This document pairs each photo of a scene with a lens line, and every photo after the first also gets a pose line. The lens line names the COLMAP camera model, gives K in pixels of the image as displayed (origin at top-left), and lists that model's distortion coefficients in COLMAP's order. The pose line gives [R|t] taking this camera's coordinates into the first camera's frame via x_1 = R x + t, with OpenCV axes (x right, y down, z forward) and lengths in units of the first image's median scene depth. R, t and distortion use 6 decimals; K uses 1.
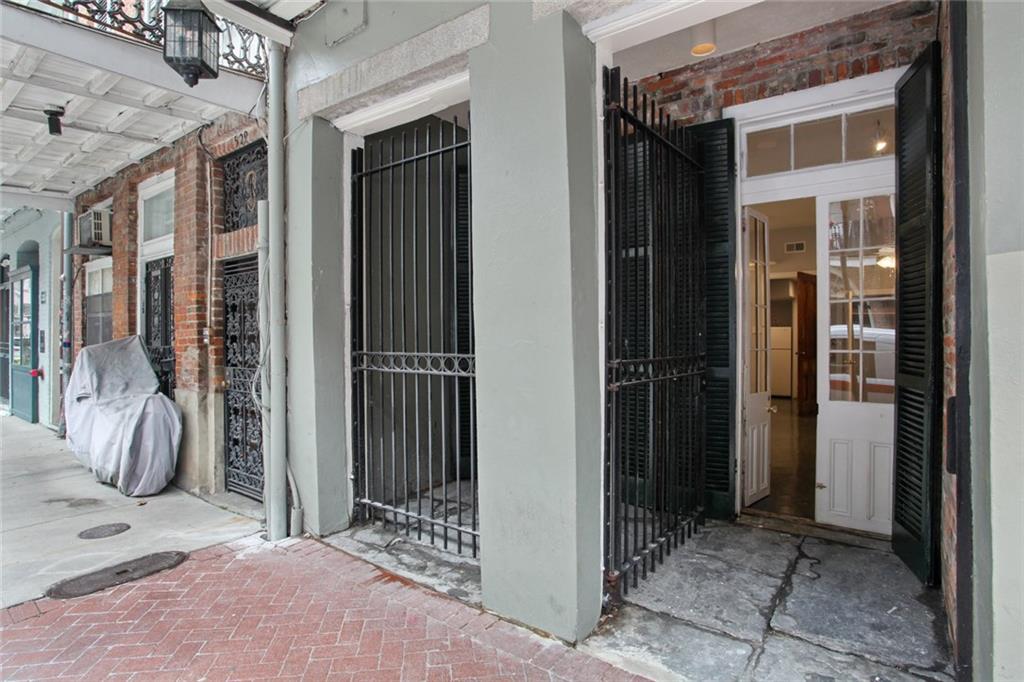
lens RADIAL K [[554.7, 0, 512.0], [0, 554.7, 341.0], [0, 0, 1]] dist [-0.060209, 0.031360]
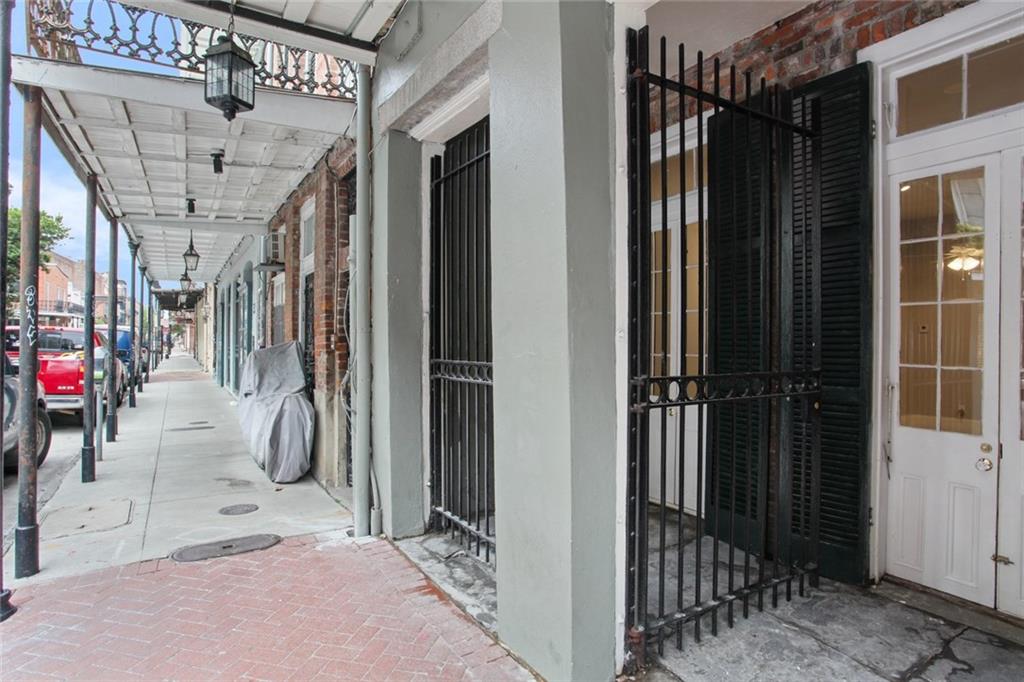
lens RADIAL K [[574.3, 0, 511.6], [0, 574.3, 345.9], [0, 0, 1]] dist [-0.064100, 0.036098]
pose [[0.927436, 0.008519, -0.373885, 0.241751], [-0.008555, 0.999962, 0.001562, -0.007781], [0.373884, 0.001751, 0.927474, 0.089650]]
